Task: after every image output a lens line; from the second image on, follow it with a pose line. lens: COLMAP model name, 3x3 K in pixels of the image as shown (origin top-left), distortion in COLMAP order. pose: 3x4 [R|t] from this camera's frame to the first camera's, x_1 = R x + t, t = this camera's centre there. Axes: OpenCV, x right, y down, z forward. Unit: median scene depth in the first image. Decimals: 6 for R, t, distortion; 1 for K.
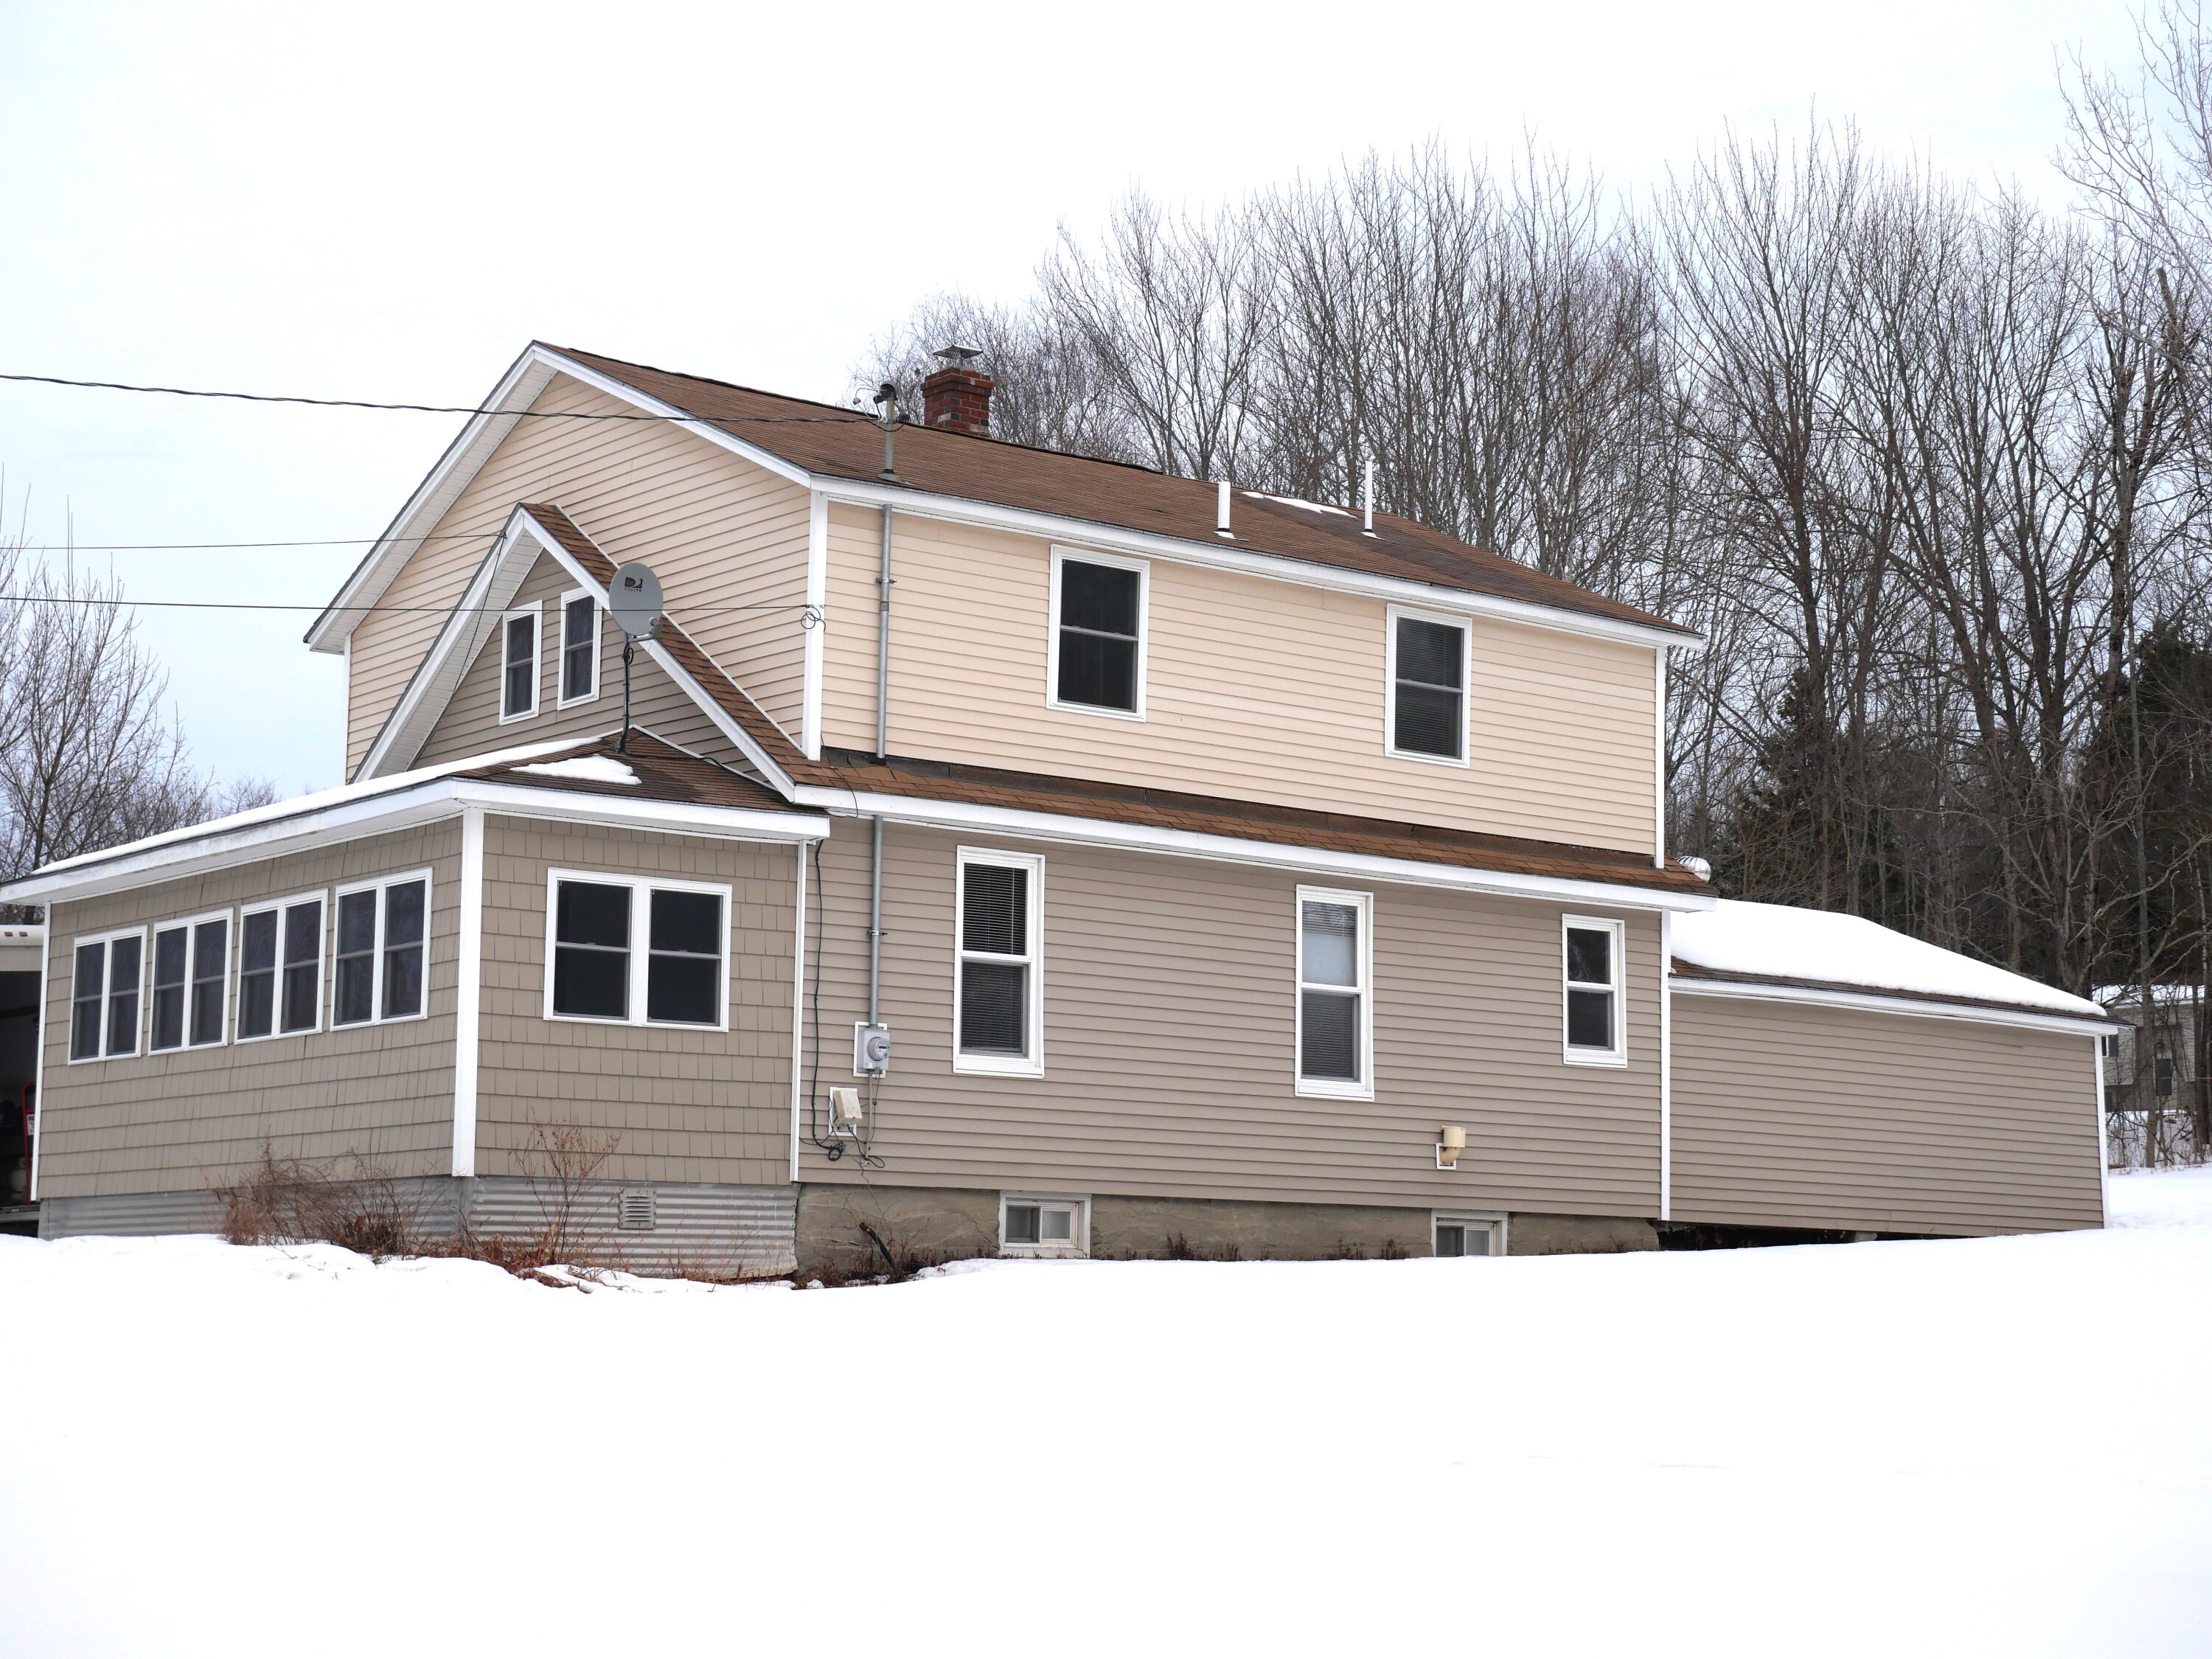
lens RADIAL K [[3668.0, 0, 1114.1], [0, 3668.0, 823.2], [0, 0, 1]] dist [0.034112, 0.000000]
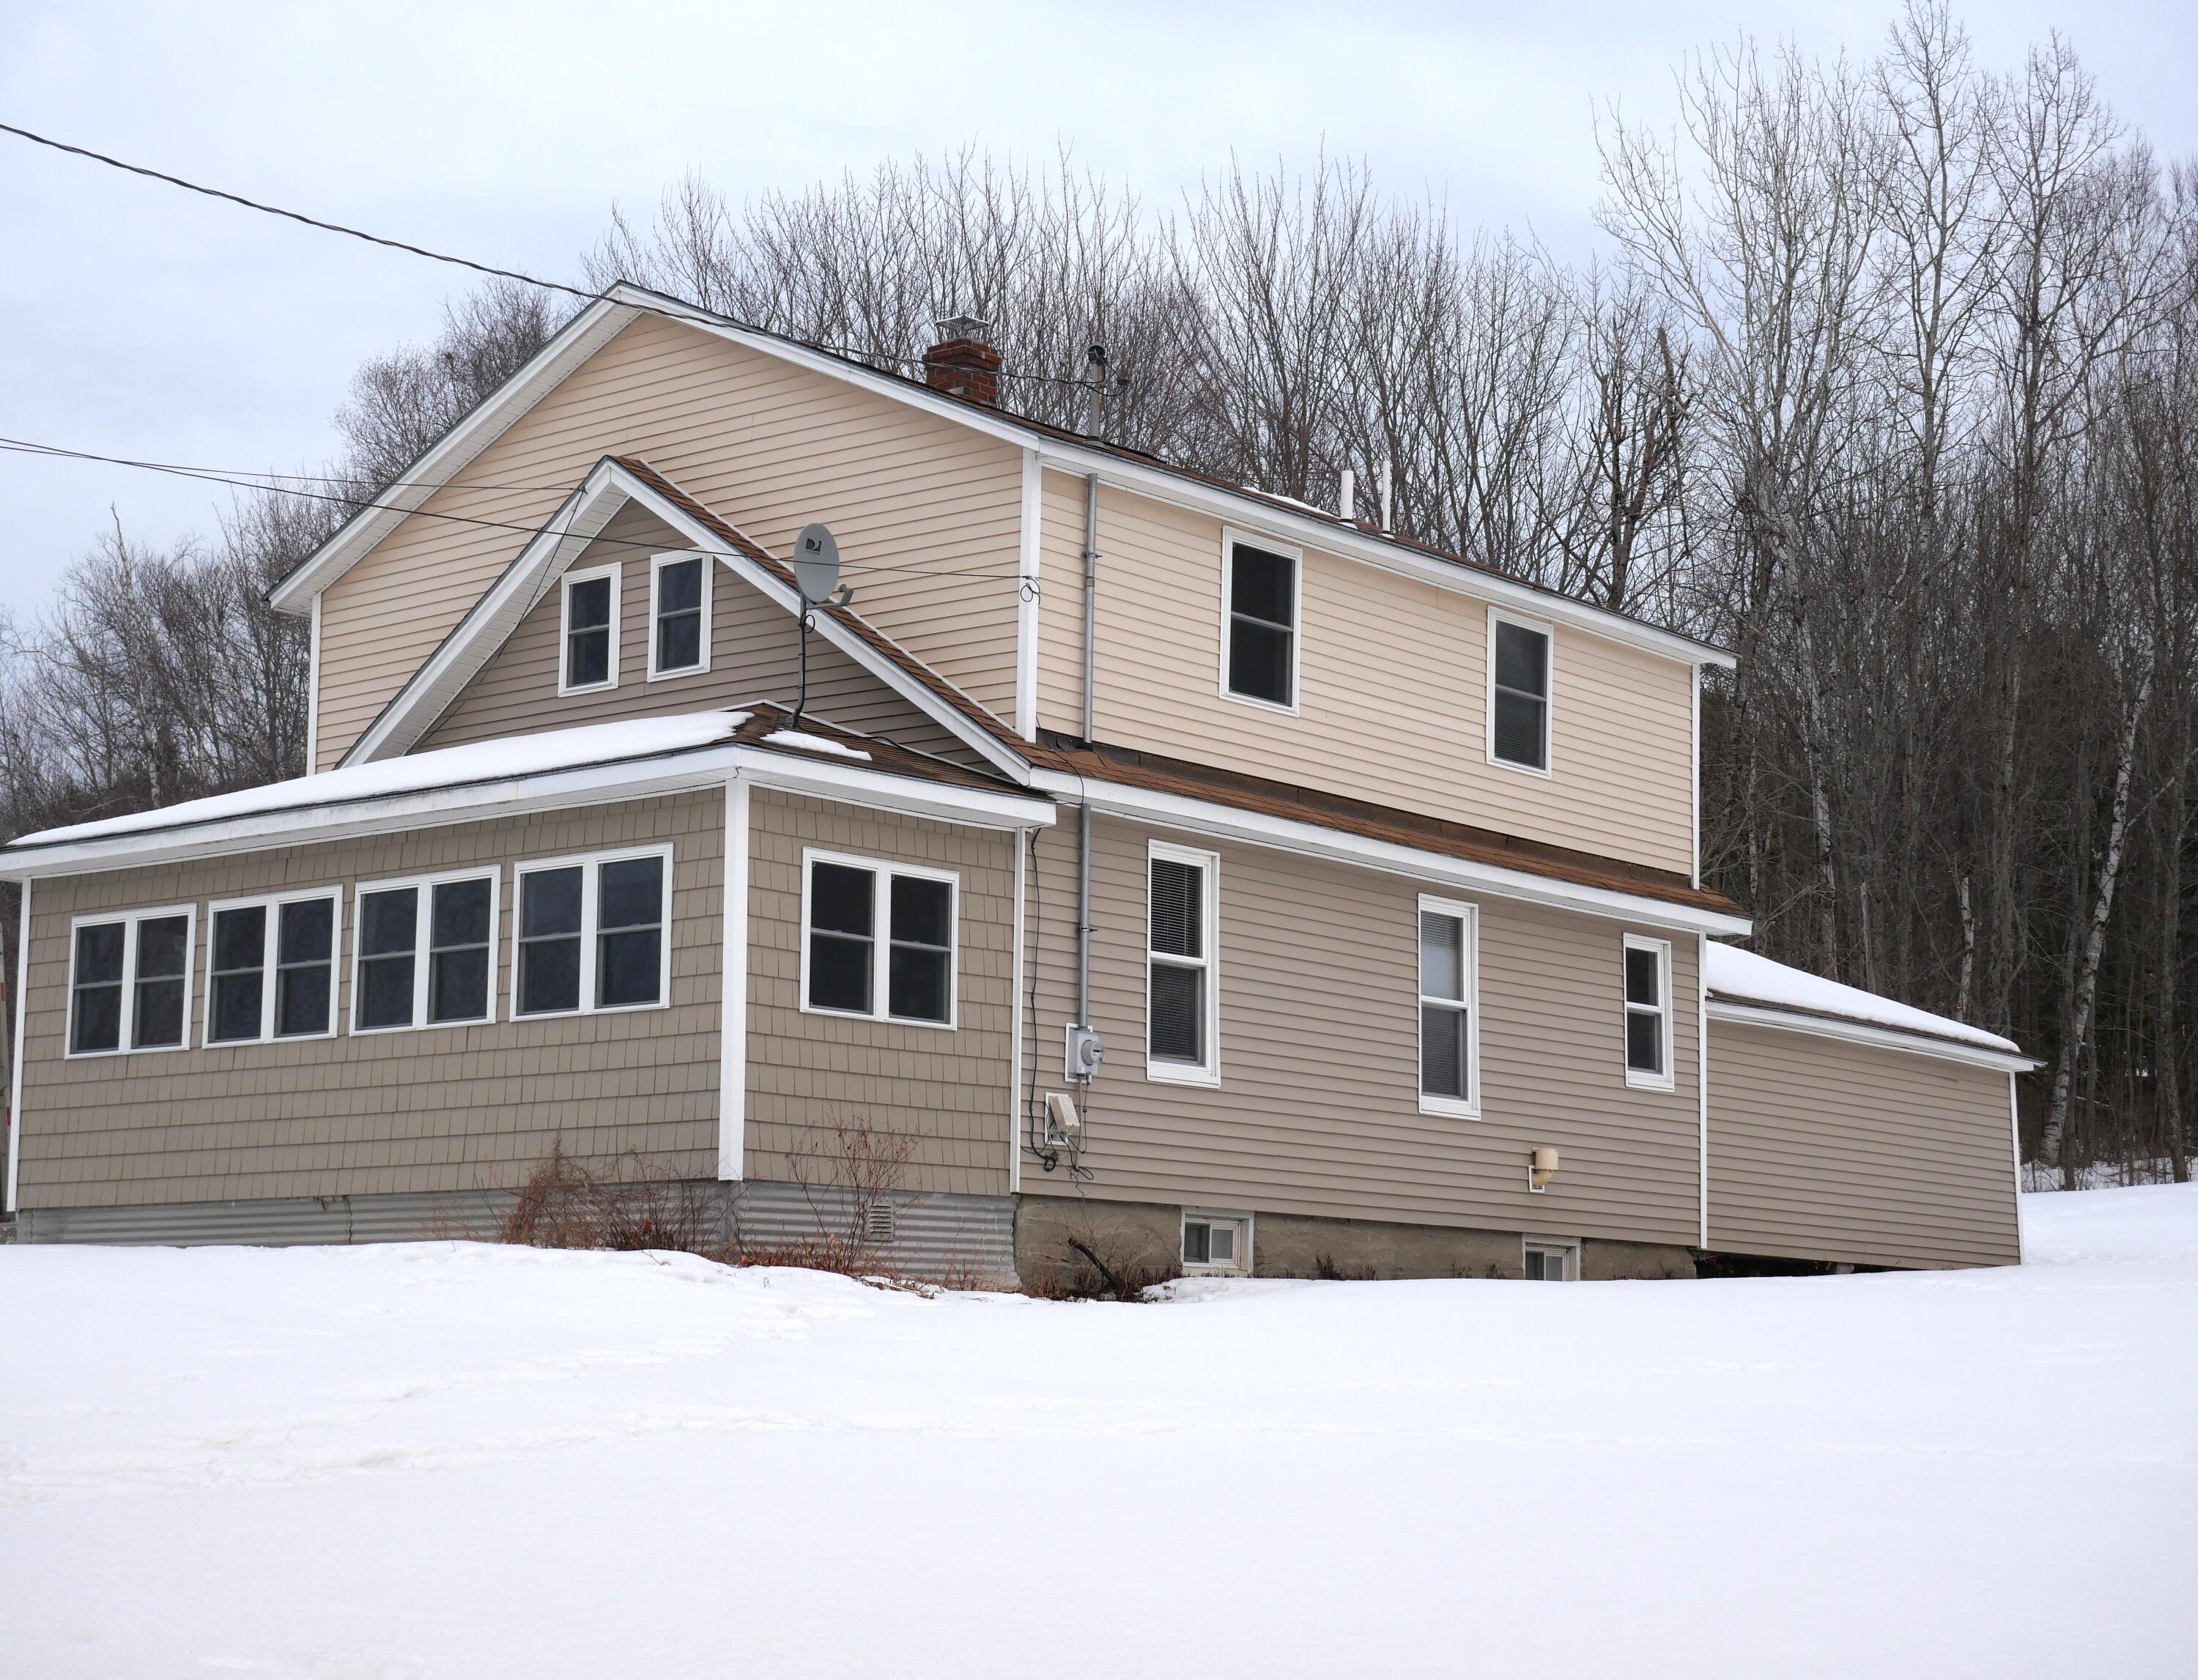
lens RADIAL K [[3812.0, 0, 1091.6], [0, 3812.0, 843.5], [0, 0, 1]] dist [0.007644, 0.000000]
pose [[0.976273, 0.029506, 0.214526, -0.254415], [-0.027826, 0.999554, -0.010846, 0.017337], [-0.214750, 0.004620, 0.976658, 0.045518]]
